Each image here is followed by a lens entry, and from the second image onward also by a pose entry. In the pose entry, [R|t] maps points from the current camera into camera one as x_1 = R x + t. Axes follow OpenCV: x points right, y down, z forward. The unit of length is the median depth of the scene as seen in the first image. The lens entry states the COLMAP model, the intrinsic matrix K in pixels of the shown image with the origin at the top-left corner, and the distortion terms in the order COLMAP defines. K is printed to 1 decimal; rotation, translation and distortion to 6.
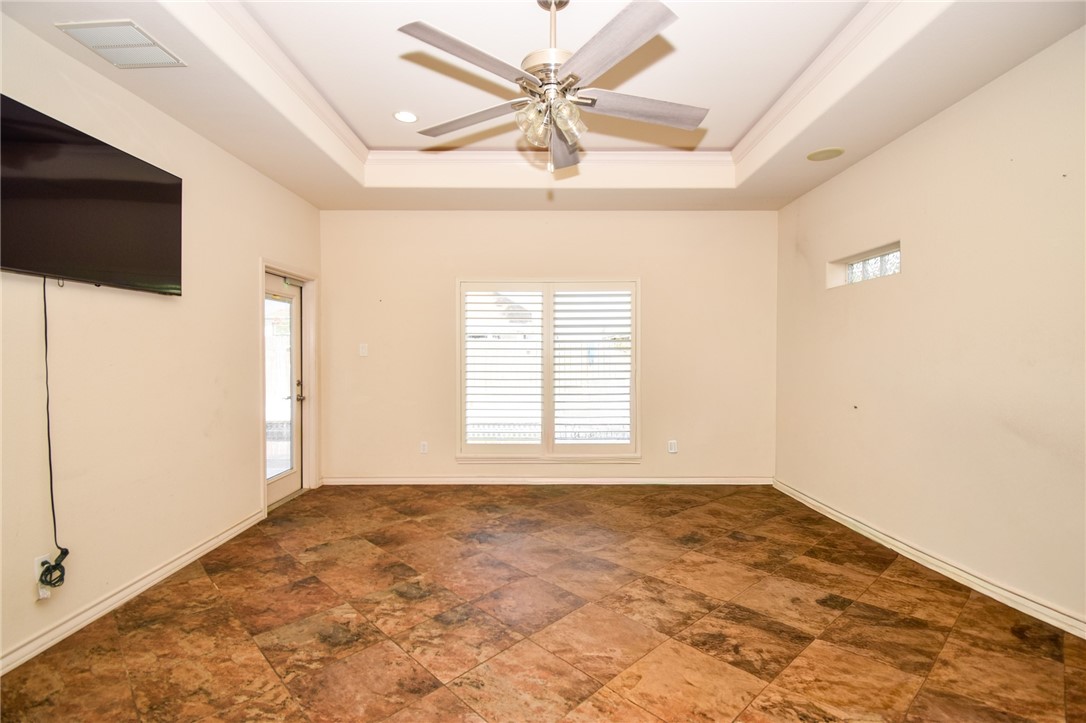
lens RADIAL K [[485.0, 0, 548.6], [0, 485.0, 358.8], [0, 0, 1]] dist [0.021451, -0.027400]
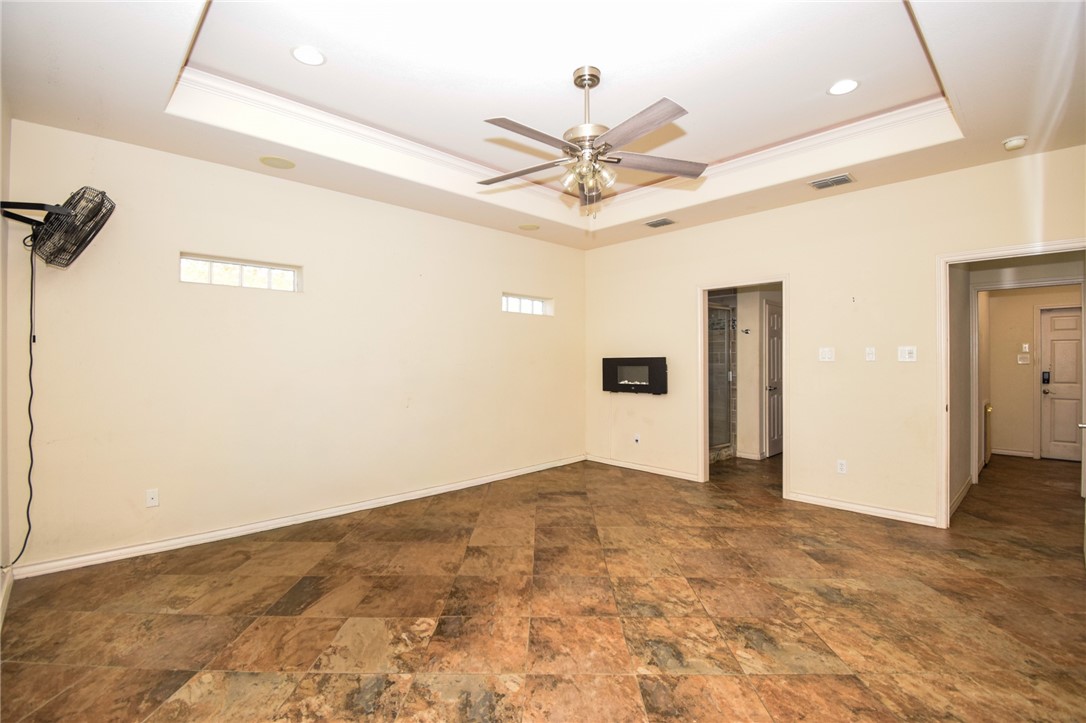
lens RADIAL K [[485.0, 0, 548.6], [0, 485.0, 358.8], [0, 0, 1]] dist [0.021451, -0.027400]
pose [[-0.693025, 0.005653, 0.720891, -0.835401], [0.013554, 0.999895, 0.005190, -0.010231], [-0.720786, 0.013367, -0.693029, 1.937603]]
